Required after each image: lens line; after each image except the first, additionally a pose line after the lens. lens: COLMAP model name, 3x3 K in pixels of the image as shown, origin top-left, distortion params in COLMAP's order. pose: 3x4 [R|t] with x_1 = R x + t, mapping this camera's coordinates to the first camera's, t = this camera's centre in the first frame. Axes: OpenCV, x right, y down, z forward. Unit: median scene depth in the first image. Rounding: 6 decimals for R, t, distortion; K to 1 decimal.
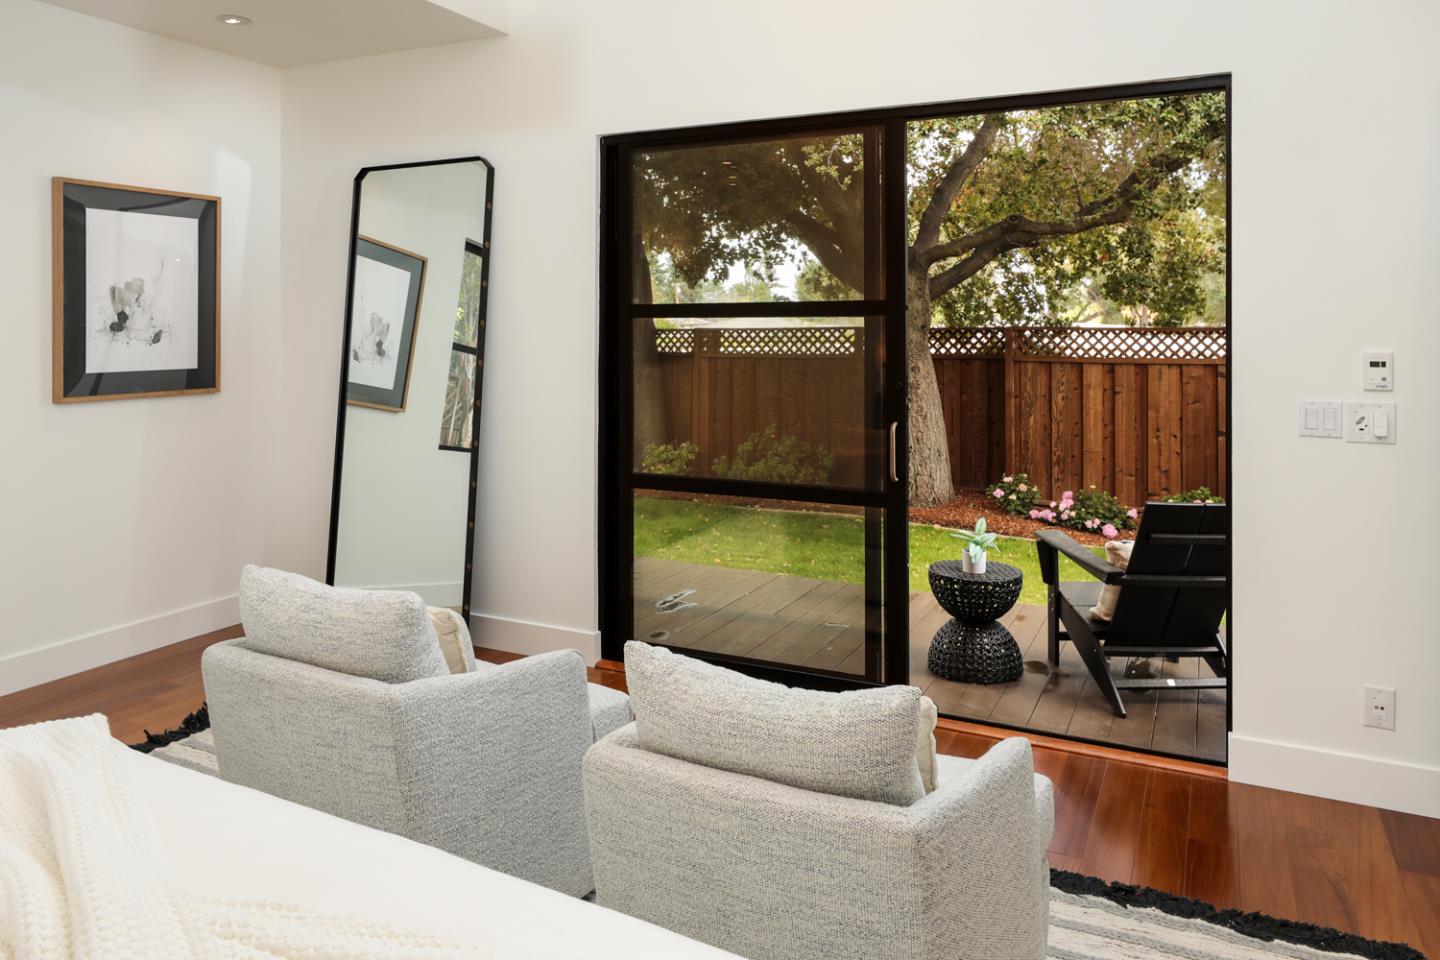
lens RADIAL K [[967.4, 0, 722.7], [0, 967.4, 365.3], [0, 0, 1]] dist [0.002113, 0.002295]
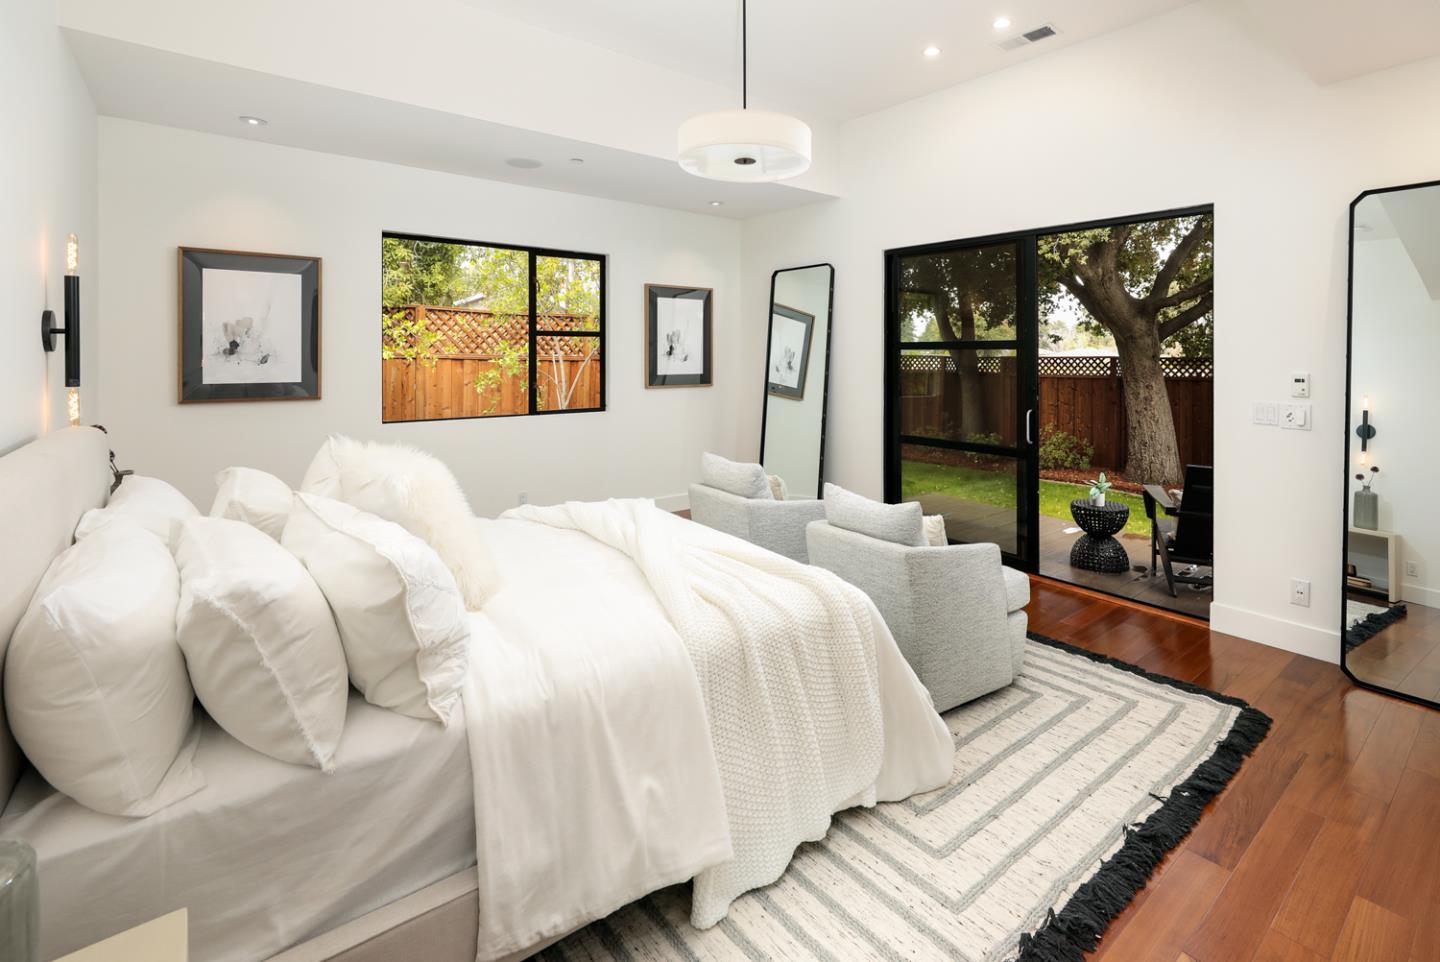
lens RADIAL K [[675.7, 0, 725.8], [0, 675.7, 482.7], [0, 0, 1]] dist [-0.026045, -0.000007]
pose [[0.876468, 0.093908, -0.472213, 0.218964], [-0.023476, 0.987963, 0.152901, 0.012507], [0.480887, -0.122928, 0.868122, -0.275488]]
